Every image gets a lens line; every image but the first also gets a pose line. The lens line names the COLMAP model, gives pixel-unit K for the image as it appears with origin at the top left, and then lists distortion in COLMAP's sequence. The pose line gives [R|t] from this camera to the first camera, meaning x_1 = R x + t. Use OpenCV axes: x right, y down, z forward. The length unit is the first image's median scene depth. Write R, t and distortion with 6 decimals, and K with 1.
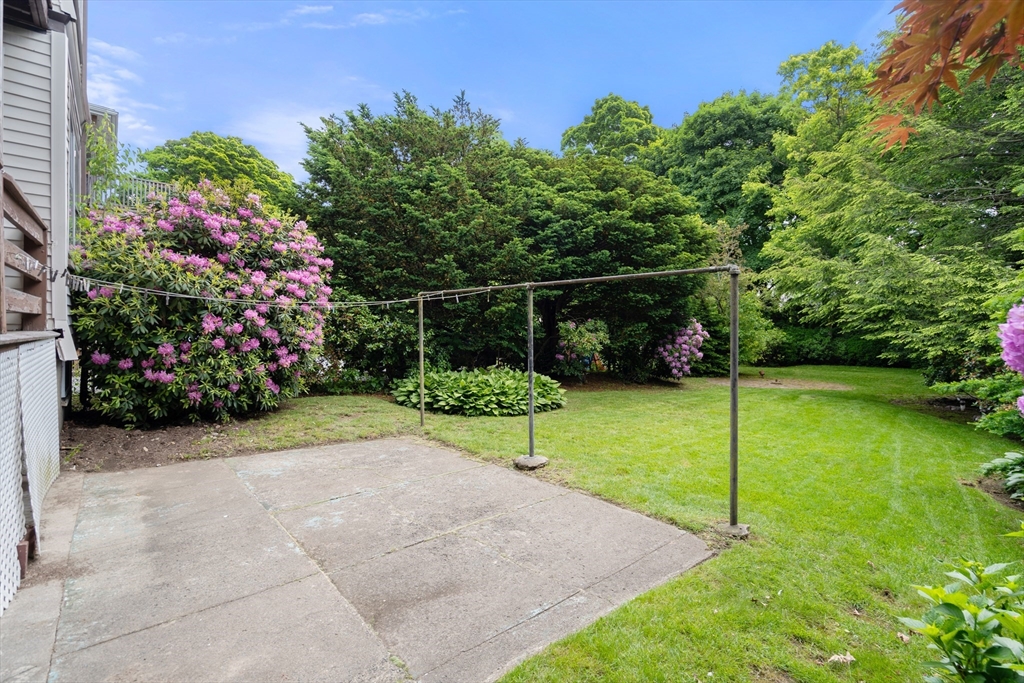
lens RADIAL K [[469.4, 0, 514.0], [0, 469.4, 344.8], [0, 0, 1]] dist [-0.000732, -0.000158]
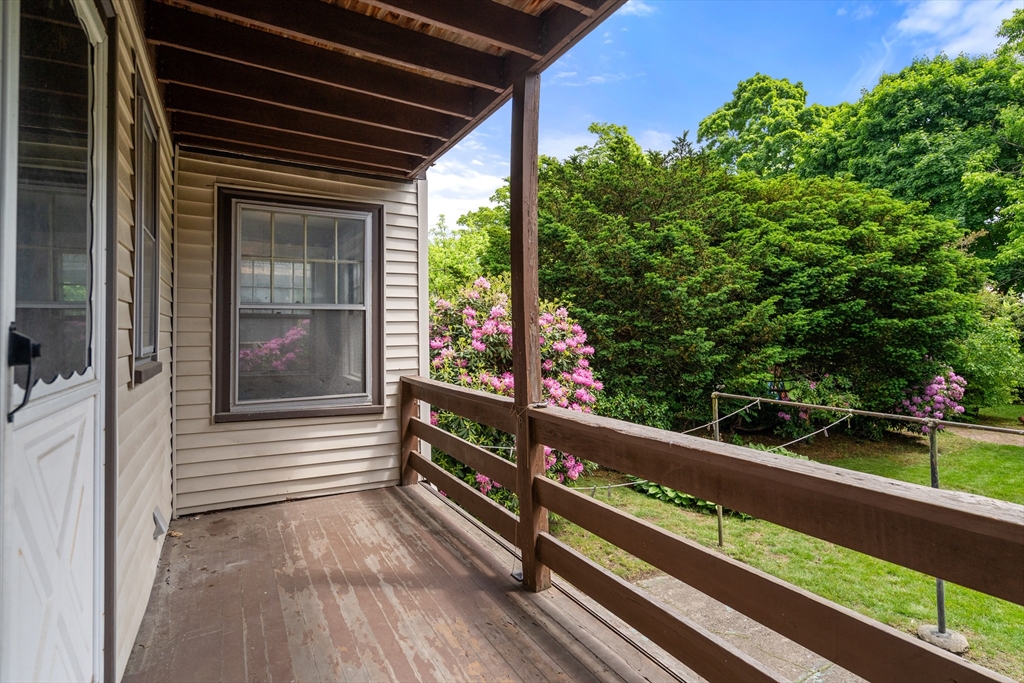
lens RADIAL K [[511.5, 0, 516.7], [0, 511.5, 330.9], [0, 0, 1]] dist [-0.003328, 0.002482]
pose [[0.982677, -0.023778, -0.183794, -0.104998], [0.018465, 0.999362, -0.030565, -0.055741], [0.184404, 0.026641, 0.982489, -0.004566]]
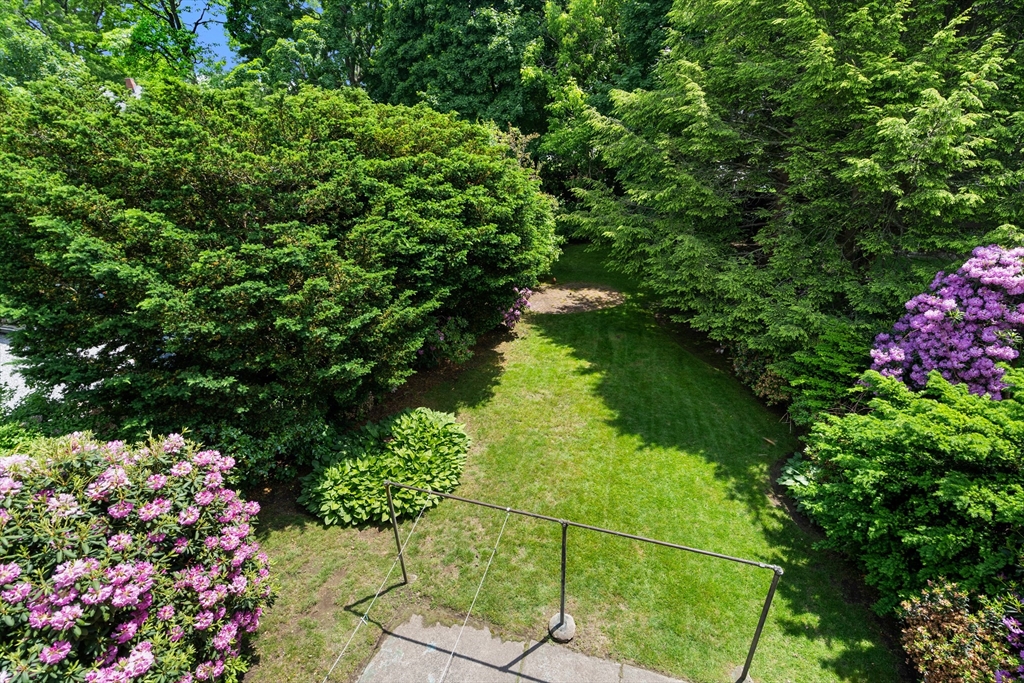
lens RADIAL K [[469.4, 0, 512.0], [0, 469.4, 349.0], [0, 0, 1]] dist [-0.000732, -0.000158]
pose [[0.853983, -0.240202, 0.461537, -0.093247], [0.042640, 0.916383, 0.398026, -0.183495], [-0.518552, -0.320228, 0.792817, 0.071403]]
